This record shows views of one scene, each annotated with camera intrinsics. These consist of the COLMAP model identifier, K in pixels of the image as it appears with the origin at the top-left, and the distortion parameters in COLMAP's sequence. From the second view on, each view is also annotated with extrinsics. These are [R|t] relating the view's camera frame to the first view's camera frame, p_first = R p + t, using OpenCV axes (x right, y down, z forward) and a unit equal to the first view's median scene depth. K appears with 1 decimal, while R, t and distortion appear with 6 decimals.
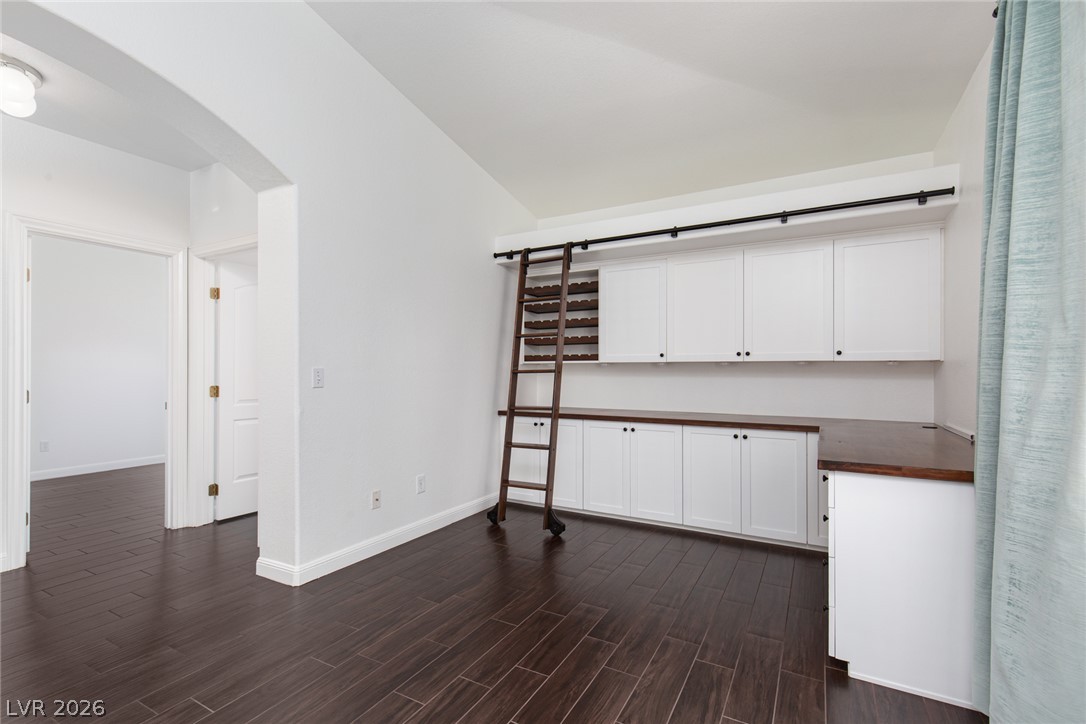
lens RADIAL K [[495.3, 0, 543.0], [0, 495.3, 362.0], [0, 0, 1]] dist [0.019646, 0.000127]
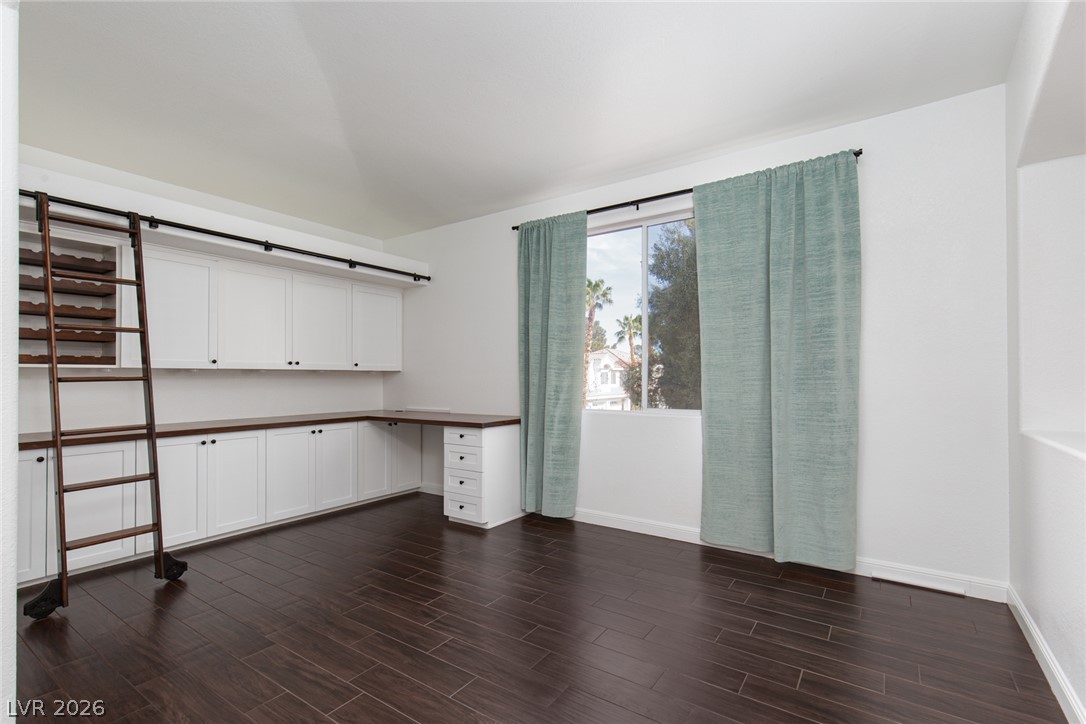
lens RADIAL K [[495.3, 0, 543.0], [0, 495.3, 362.0], [0, 0, 1]] dist [0.019646, 0.000127]
pose [[0.091866, 0.028598, 0.995361, -0.719880], [-0.016969, 0.999487, -0.027150, 0.002882], [-0.995627, -0.014396, 0.092304, 0.312335]]
